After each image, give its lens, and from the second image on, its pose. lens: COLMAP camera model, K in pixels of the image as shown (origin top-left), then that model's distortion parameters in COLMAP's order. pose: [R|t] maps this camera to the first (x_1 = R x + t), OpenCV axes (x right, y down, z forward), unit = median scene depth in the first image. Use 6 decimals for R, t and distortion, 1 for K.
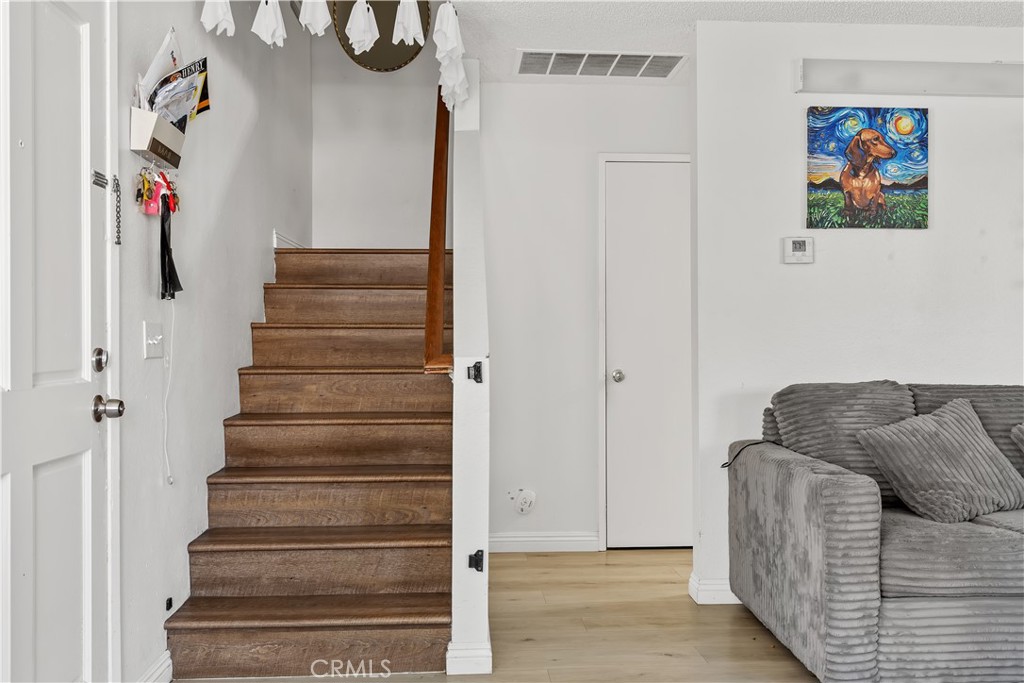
lens RADIAL K [[862.8, 0, 515.4], [0, 862.8, 337.8], [0, 0, 1]] dist [-0.011166, 0.001338]
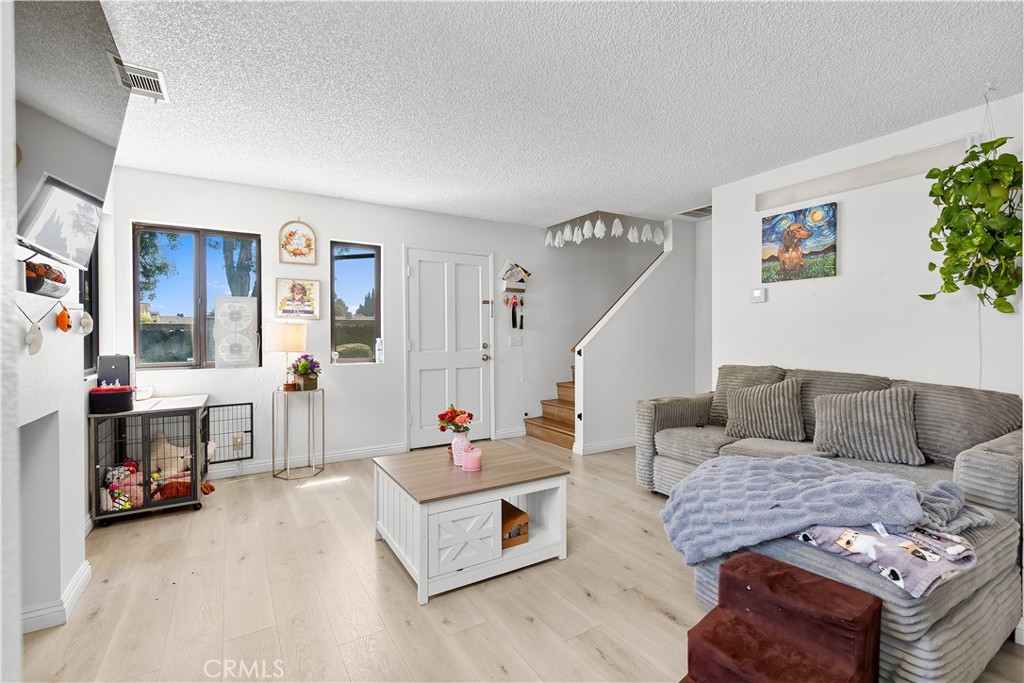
lens RADIAL K [[458.9, 0, 510.5], [0, 458.9, 336.3], [0, 0, 1]] dist [0.010531, -0.000378]
pose [[0.464336, 0.003935, -0.885651, 0.974730], [0.006625, 0.999947, 0.007916, -0.023290], [0.885635, -0.009543, 0.464285, 0.048037]]
